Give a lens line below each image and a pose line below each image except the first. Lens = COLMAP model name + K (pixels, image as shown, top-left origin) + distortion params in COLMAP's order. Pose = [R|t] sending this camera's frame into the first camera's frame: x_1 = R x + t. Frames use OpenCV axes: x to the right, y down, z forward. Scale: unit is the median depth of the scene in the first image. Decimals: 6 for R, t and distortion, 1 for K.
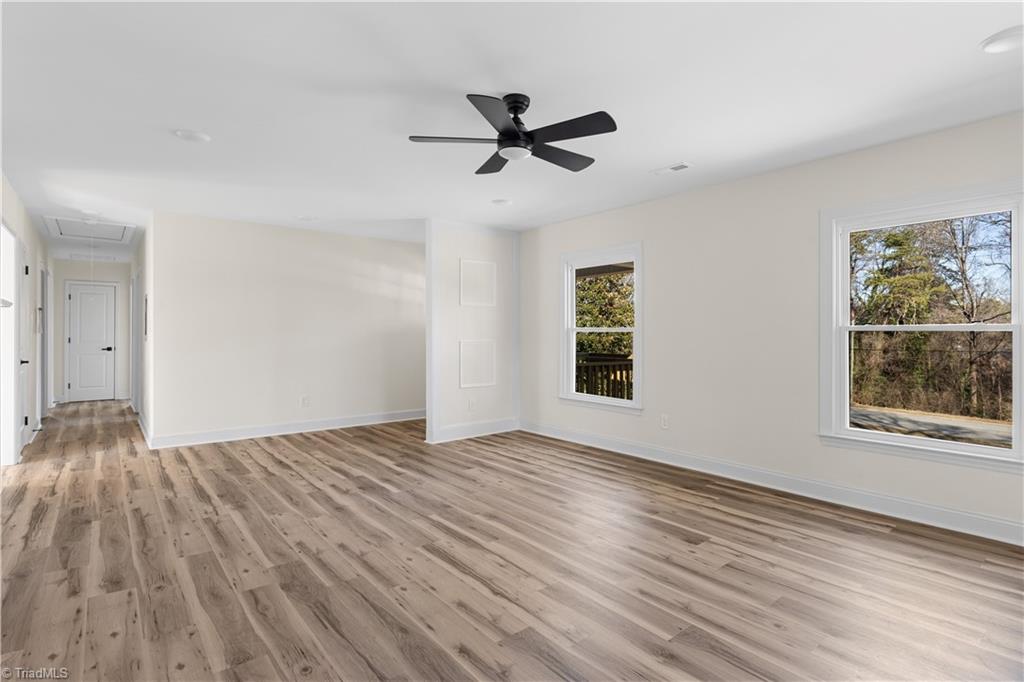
lens RADIAL K [[512.9, 0, 521.0], [0, 512.9, 334.2], [0, 0, 1]] dist [0.002080, 0.000621]
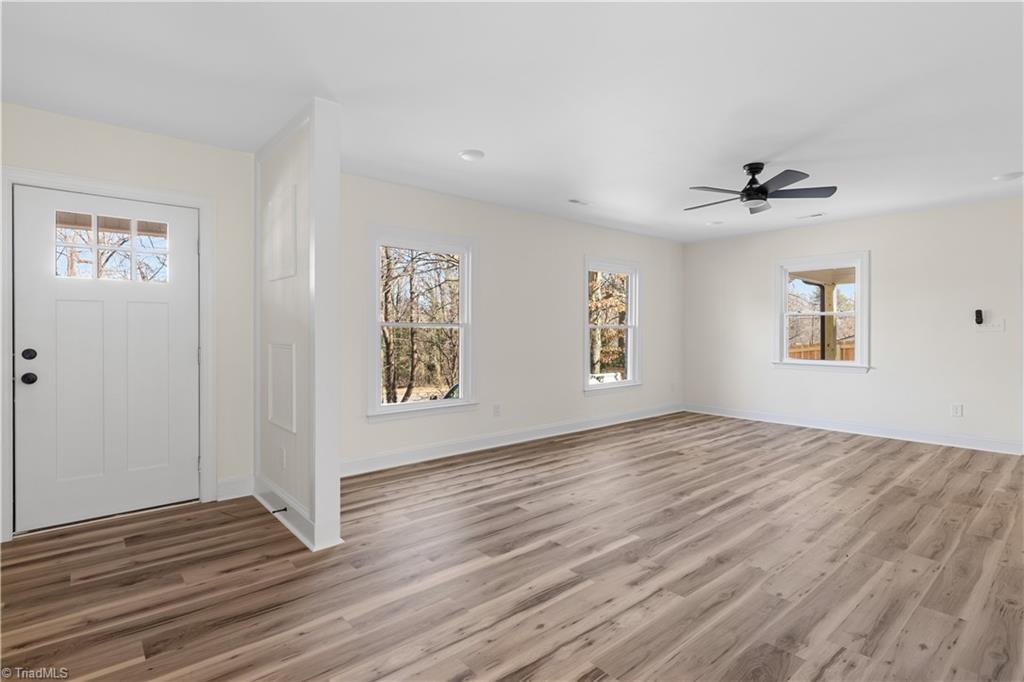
lens RADIAL K [[512.9, 0, 521.0], [0, 512.9, 334.2], [0, 0, 1]] dist [0.002080, 0.000621]
pose [[-0.042146, -0.008897, 0.999072, -1.370805], [-0.001901, 0.999959, 0.008825, -0.001503], [-0.999110, -0.001527, -0.042161, 1.657966]]
